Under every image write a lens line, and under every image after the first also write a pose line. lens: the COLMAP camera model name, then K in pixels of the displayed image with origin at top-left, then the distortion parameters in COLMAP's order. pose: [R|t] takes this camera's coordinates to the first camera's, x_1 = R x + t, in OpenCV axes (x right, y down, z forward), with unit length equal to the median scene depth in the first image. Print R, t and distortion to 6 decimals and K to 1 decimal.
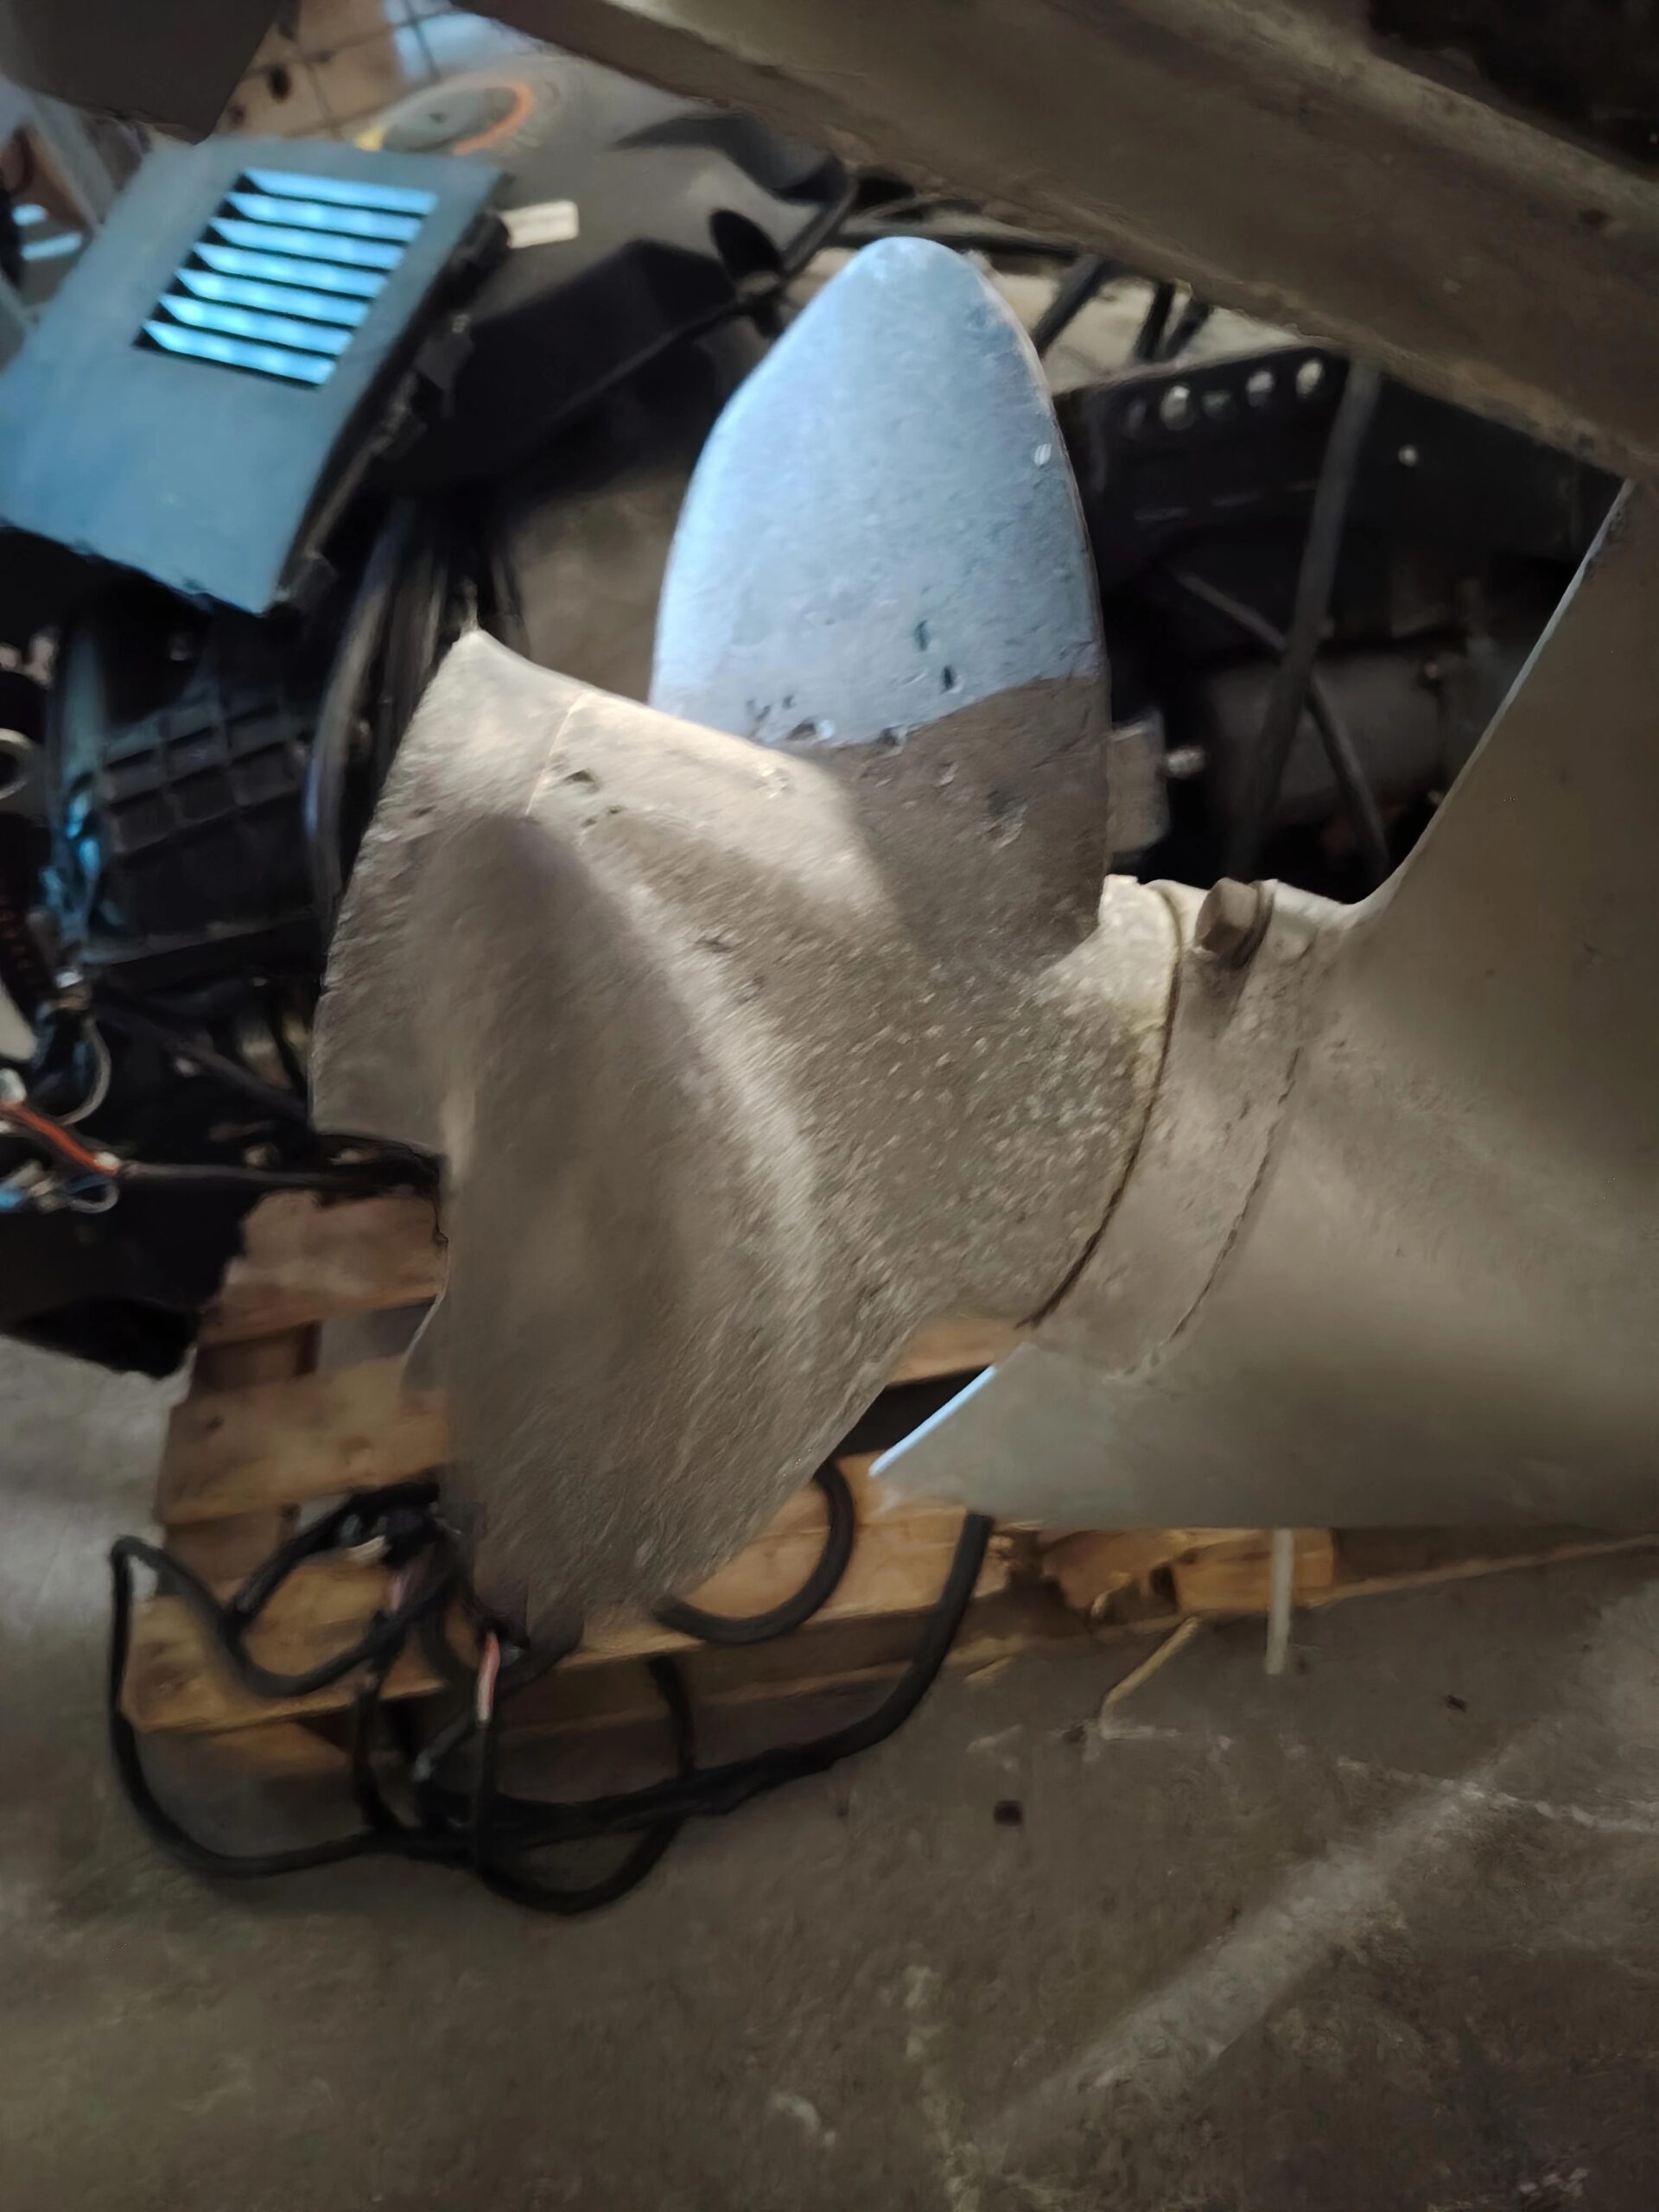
lens RADIAL K [[1592.6, 0, 843.5], [0, 1592.6, 1099.7], [0, 0, 1]] dist [0.016511, -0.003705]
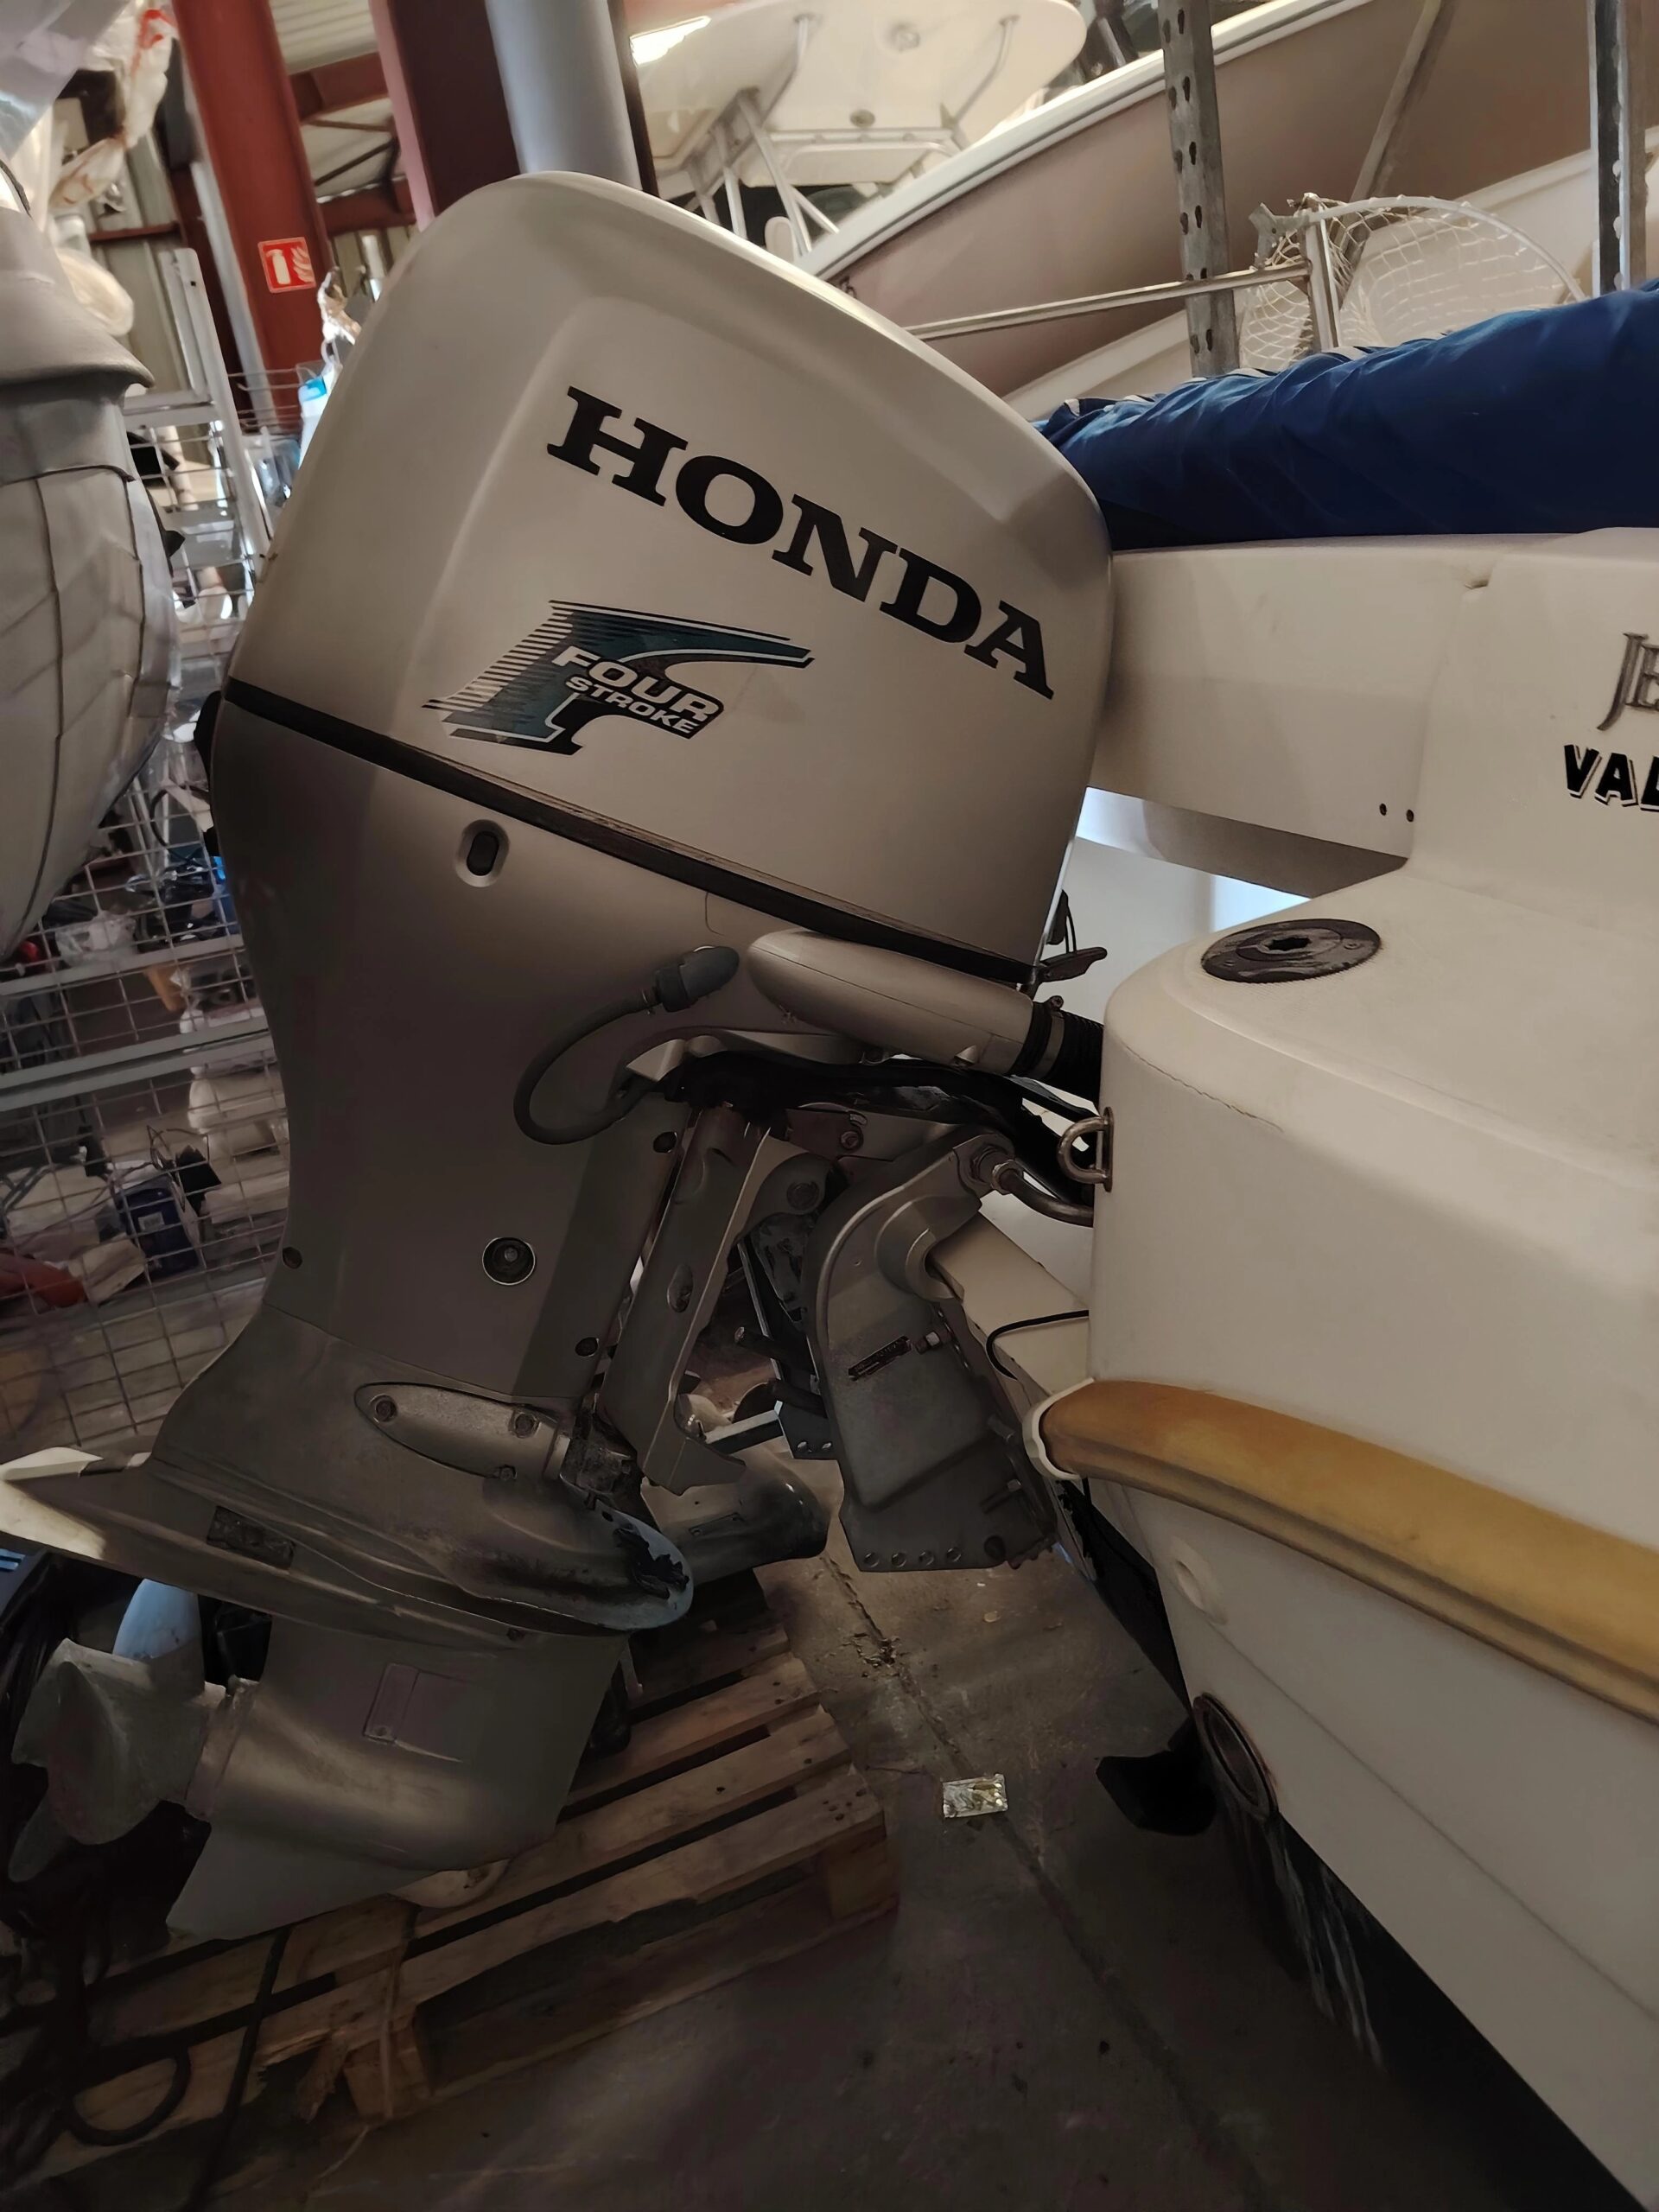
lens RADIAL K [[1590.4, 0, 826.3], [0, 1590.4, 1200.9], [0, 0, 1]] dist [0.059284, -0.083430]
pose [[0.972901, 0.016444, 0.230635, 0.788011], [0.114892, 0.831234, -0.543920, 1.398733], [-0.200656, 0.555679, 0.806820, -3.775958]]
